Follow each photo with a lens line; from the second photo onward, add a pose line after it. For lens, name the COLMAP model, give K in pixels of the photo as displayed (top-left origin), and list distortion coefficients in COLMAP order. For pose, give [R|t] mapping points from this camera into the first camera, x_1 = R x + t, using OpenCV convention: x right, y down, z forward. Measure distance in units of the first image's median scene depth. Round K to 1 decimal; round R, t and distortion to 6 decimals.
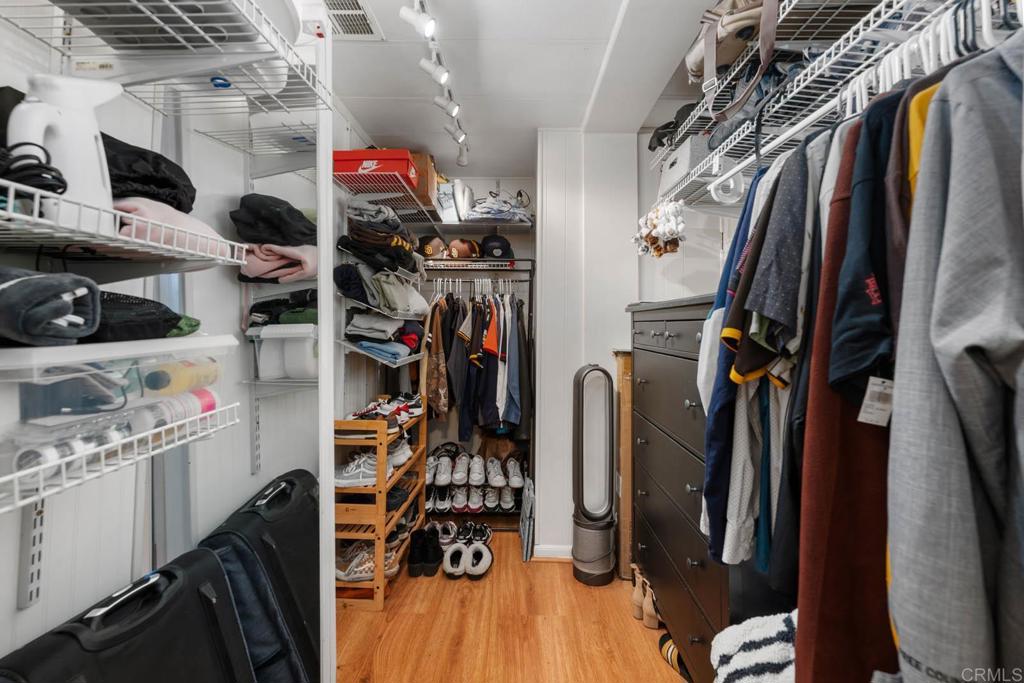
lens RADIAL K [[421.8, 0, 515.3], [0, 421.8, 321.7], [0, 0, 1]] dist [-0.001169, -0.000094]
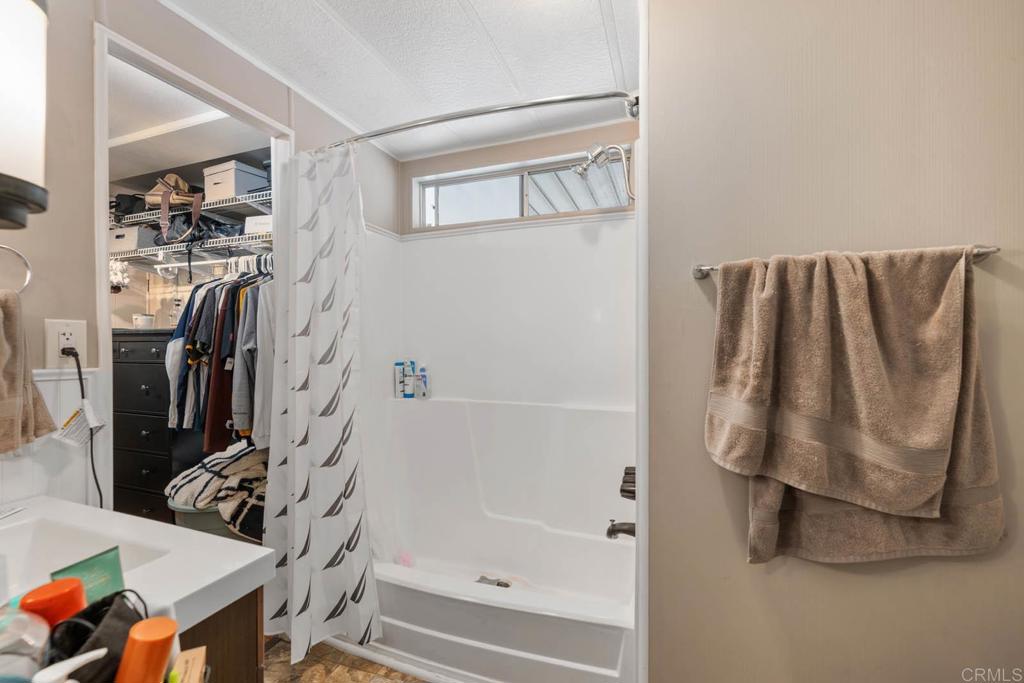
lens RADIAL K [[421.8, 0, 514.4], [0, 421.8, 343.3], [0, 0, 1]] dist [-0.001169, -0.000094]
pose [[0.320430, 0.009261, 0.947227, -1.578514], [-0.008706, 0.999939, -0.006832, -0.001267], [-0.947232, -0.006057, 0.320491, -2.143156]]
